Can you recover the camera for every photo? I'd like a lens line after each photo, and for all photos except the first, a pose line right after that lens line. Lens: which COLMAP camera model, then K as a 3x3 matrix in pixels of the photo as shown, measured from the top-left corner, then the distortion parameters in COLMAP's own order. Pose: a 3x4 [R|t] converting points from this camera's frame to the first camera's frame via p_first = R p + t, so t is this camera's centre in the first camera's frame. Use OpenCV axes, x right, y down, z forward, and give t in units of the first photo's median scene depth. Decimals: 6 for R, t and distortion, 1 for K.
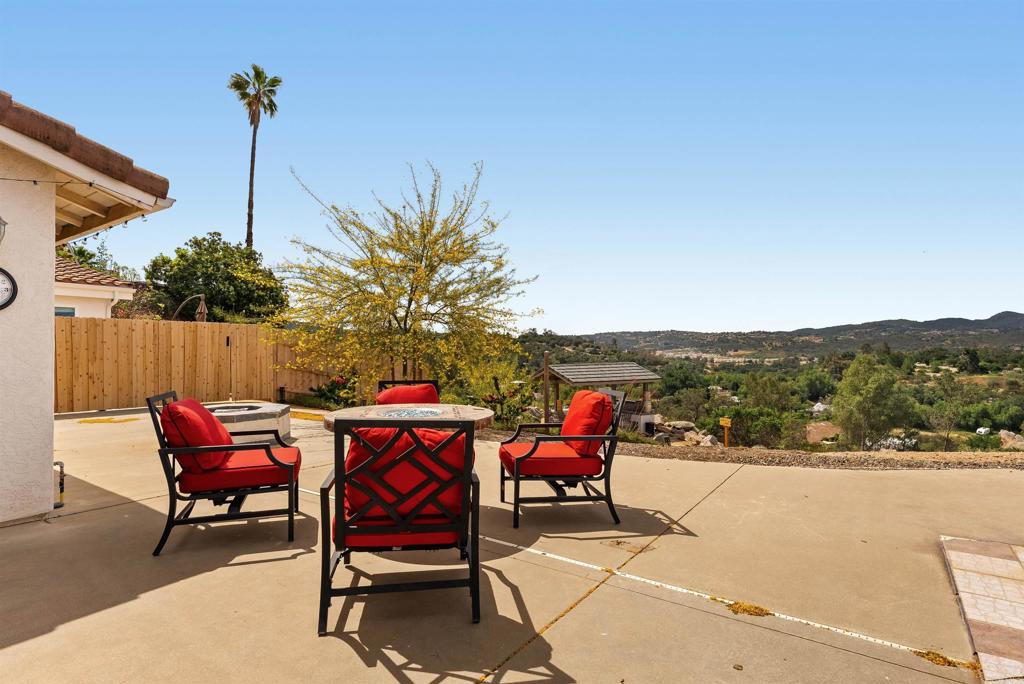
lens RADIAL K [[530.3, 0, 522.4], [0, 530.3, 341.7], [0, 0, 1]] dist [0.000202, 0.000142]
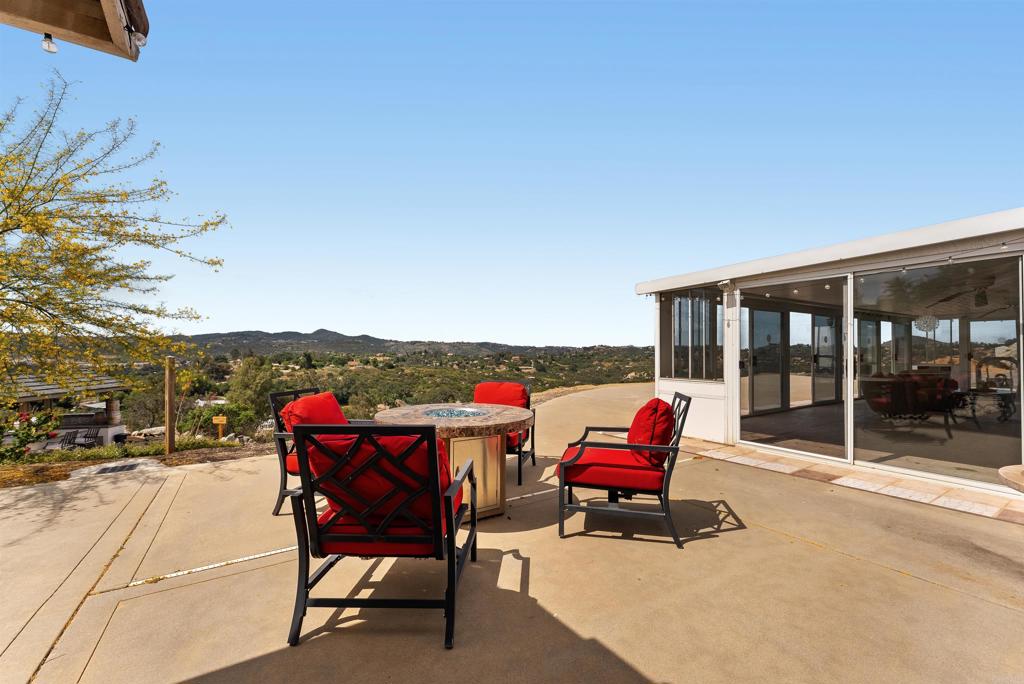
lens RADIAL K [[415.7, 0, 512.0], [0, 415.7, 346.3], [0, 0, 1]] dist [0.001681, -0.000265]
pose [[0.390568, 0.012110, 0.920494, -0.163451], [-0.009492, 0.999913, -0.009128, 0.000344], [-0.920525, -0.005172, 0.390649, 0.097752]]
